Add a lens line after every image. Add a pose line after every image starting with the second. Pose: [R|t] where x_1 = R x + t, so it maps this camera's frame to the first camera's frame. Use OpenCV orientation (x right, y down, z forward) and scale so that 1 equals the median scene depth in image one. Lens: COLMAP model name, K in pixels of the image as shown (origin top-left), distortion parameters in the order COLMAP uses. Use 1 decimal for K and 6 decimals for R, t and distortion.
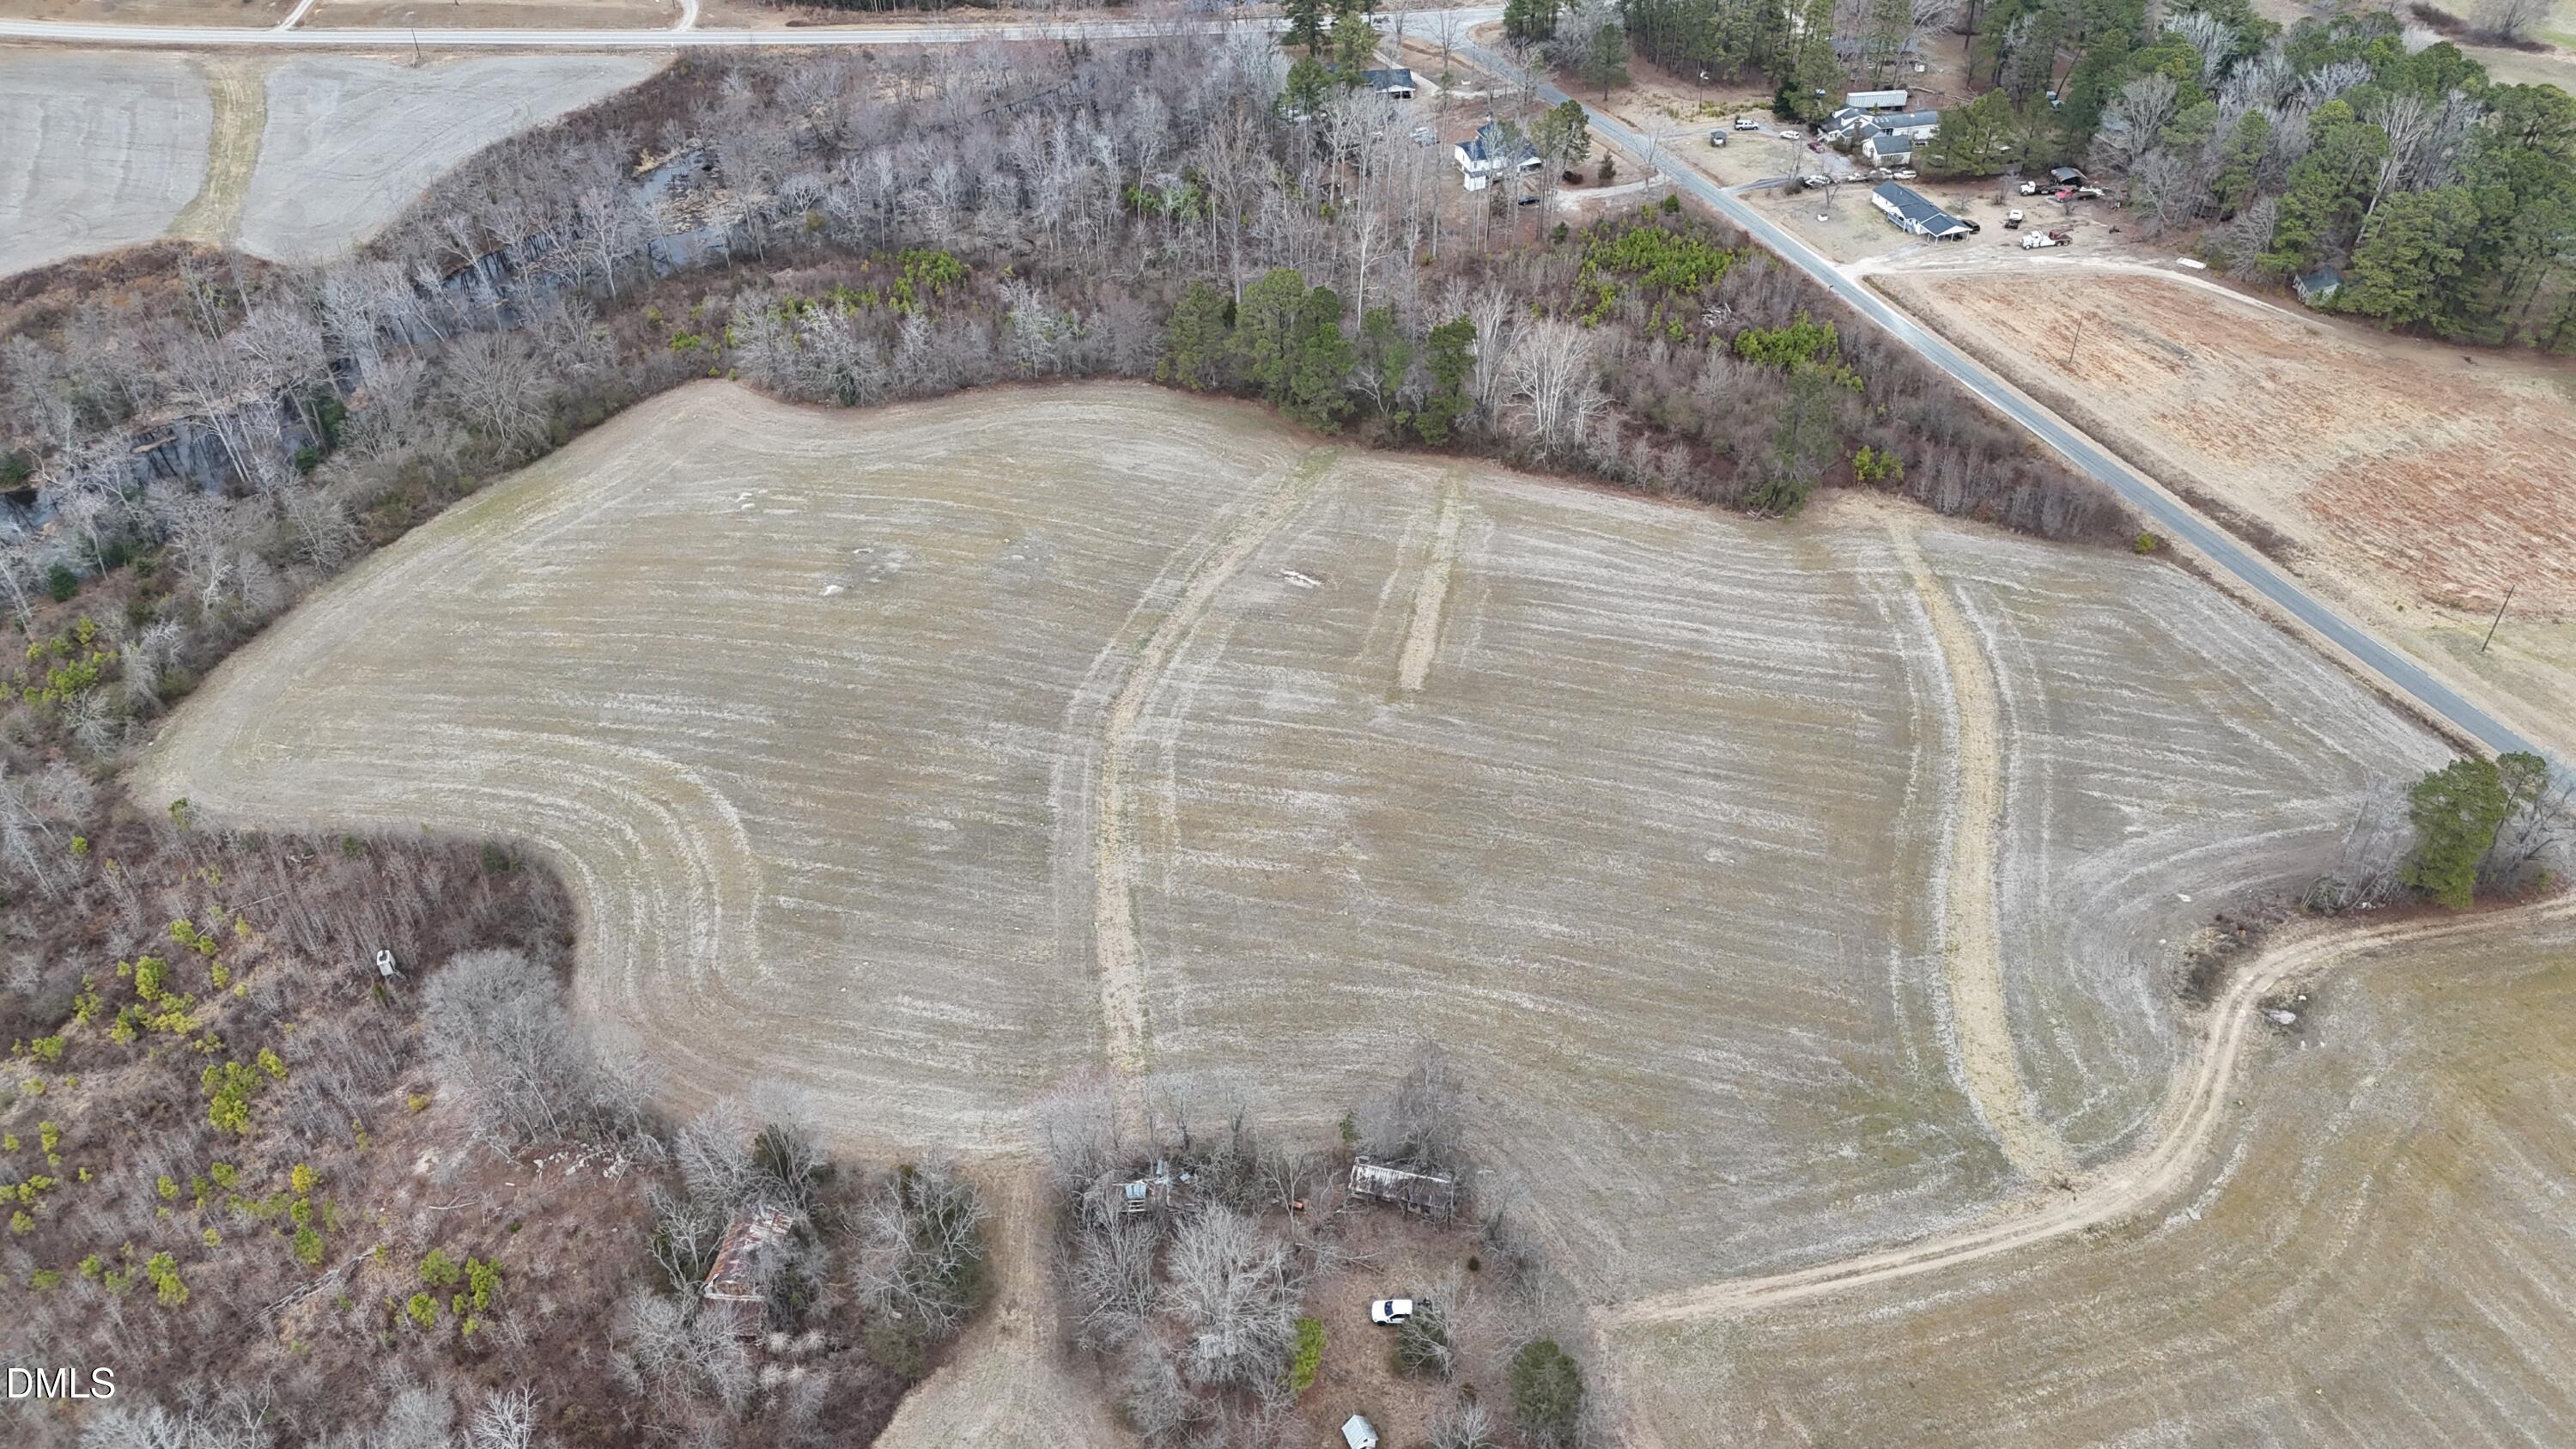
lens RADIAL K [[1892.5, 0, 1291.0], [0, 1892.5, 722.0], [0, 0, 1]] dist [0.067919, -0.056442]
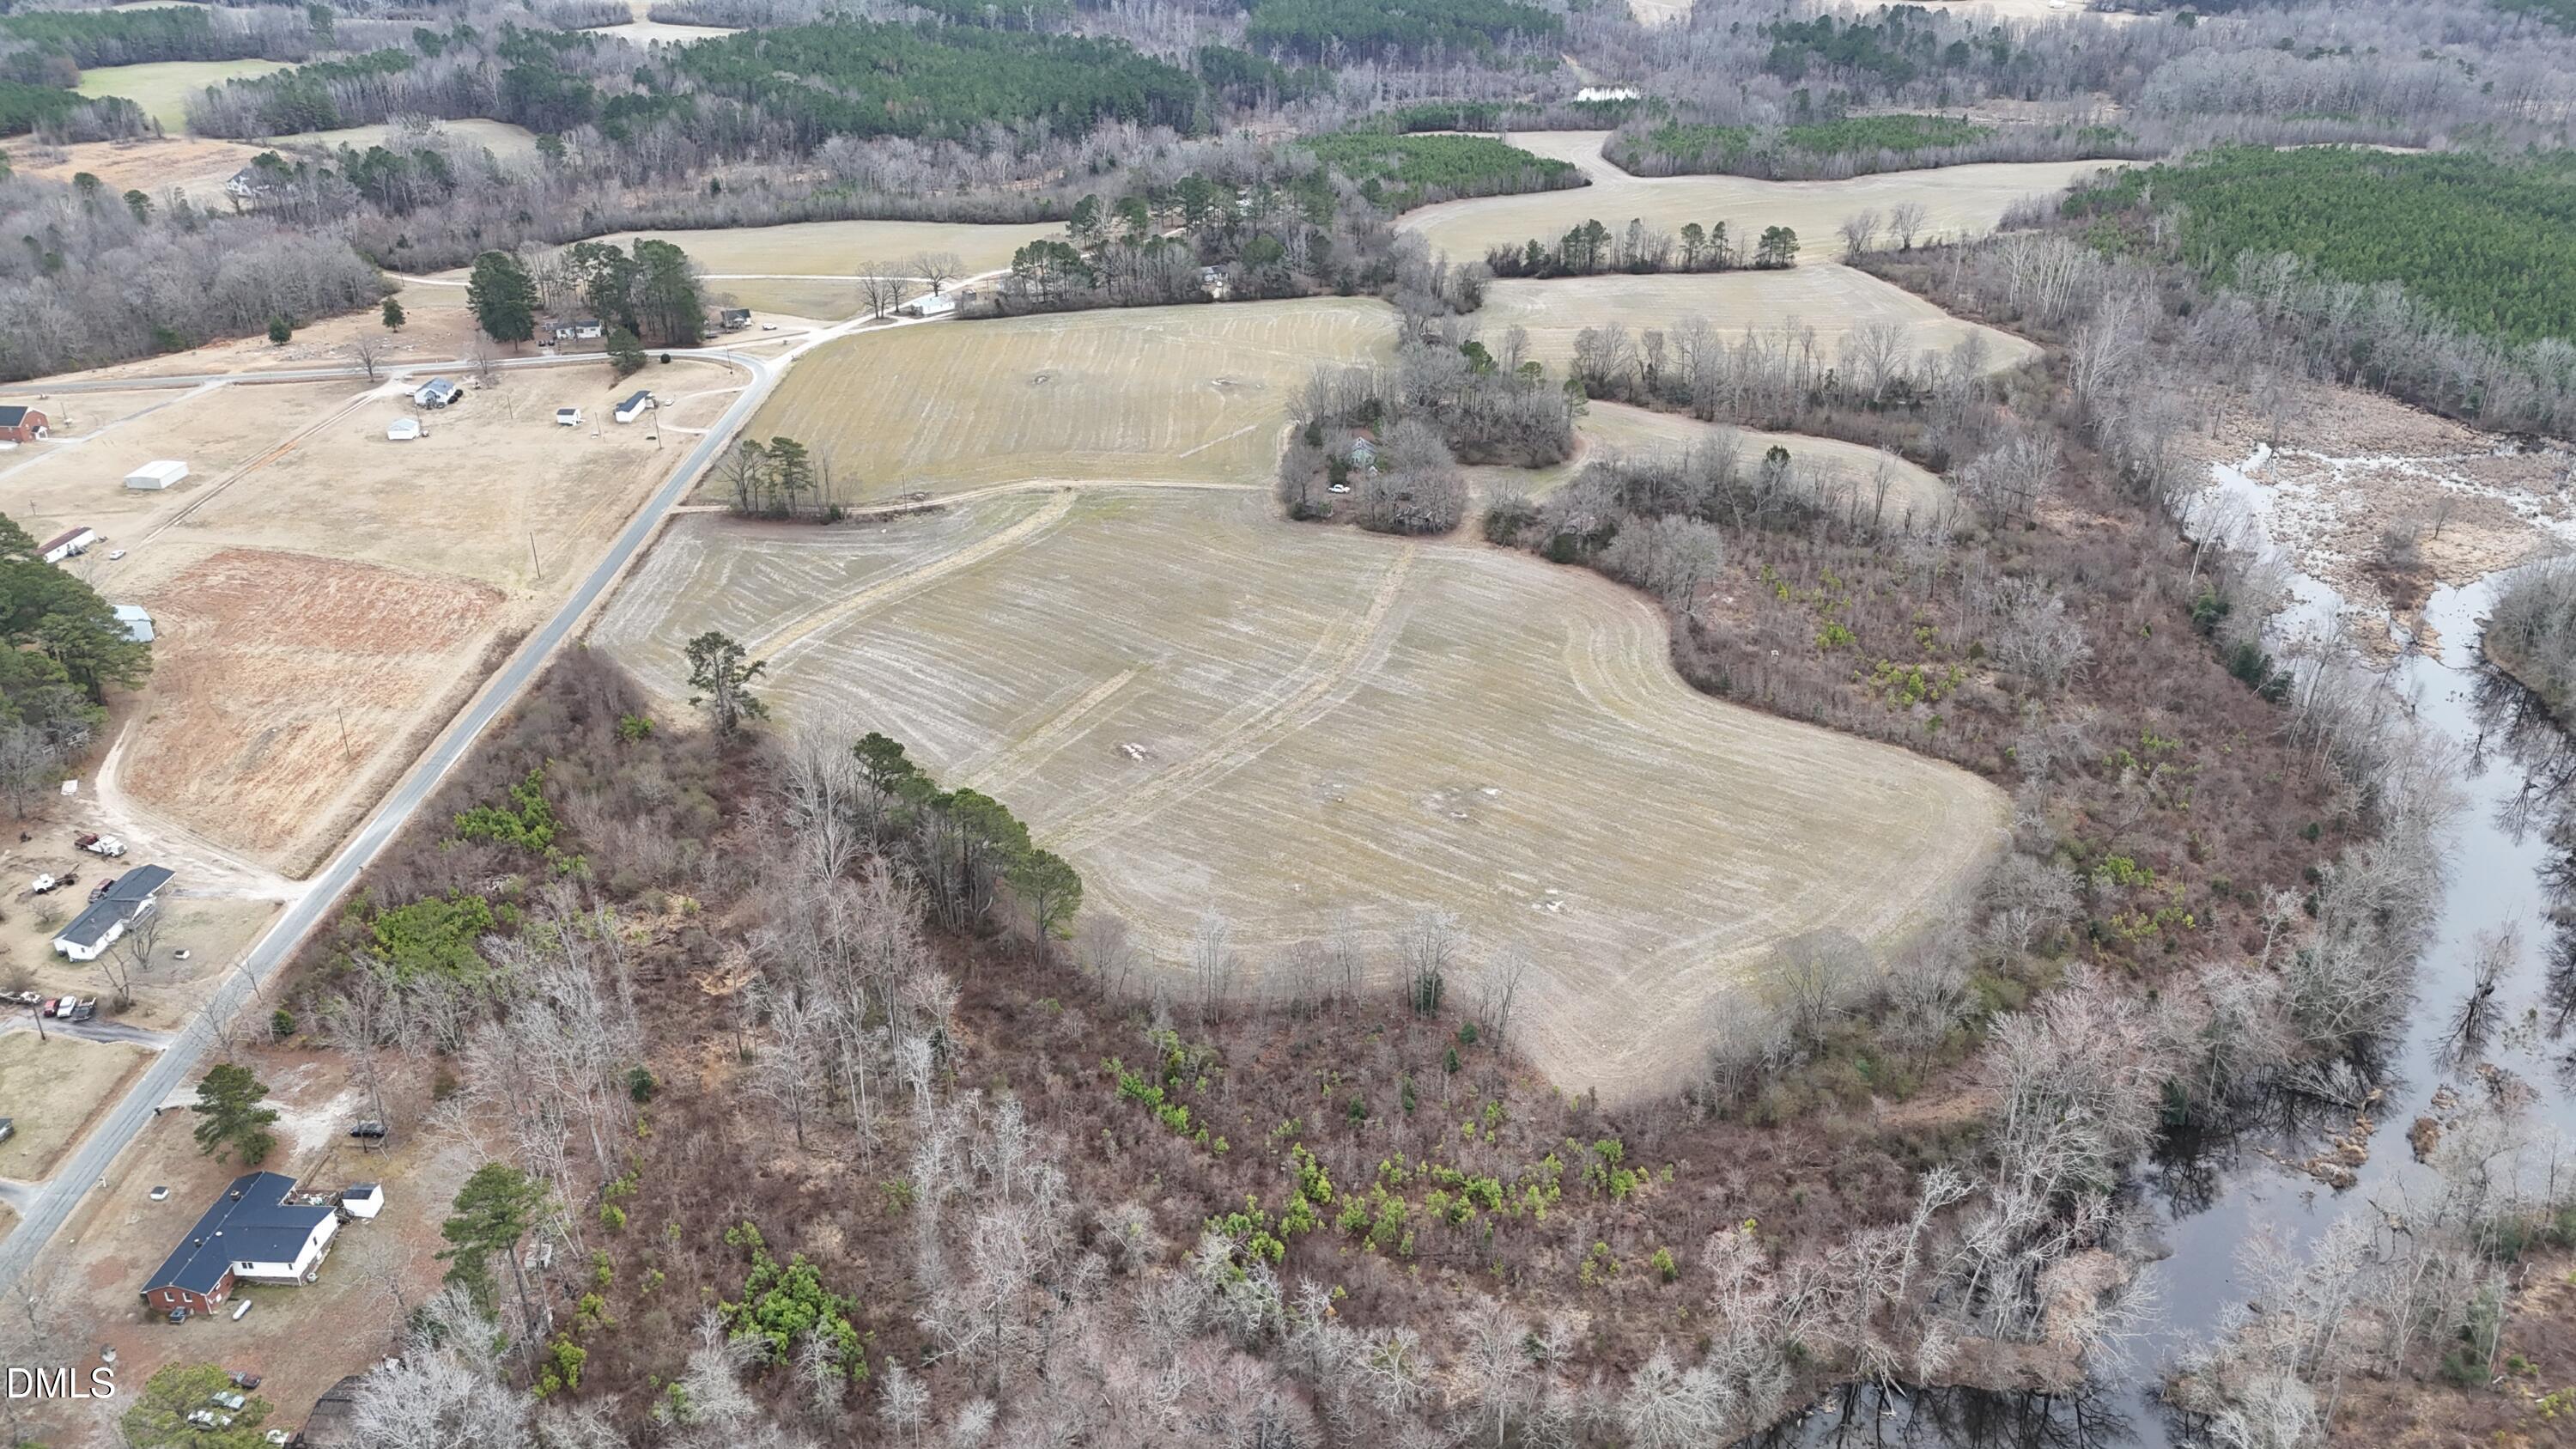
lens RADIAL K [[1892.5, 0, 1291.0], [0, 1892.5, 722.0], [0, 0, 1]] dist [0.067919, -0.056442]
pose [[-0.924216, -0.153442, 0.349685, -0.535897], [0.254391, 0.435546, 0.863472, -1.159263], [-0.284797, 0.886992, -0.363505, 1.427200]]
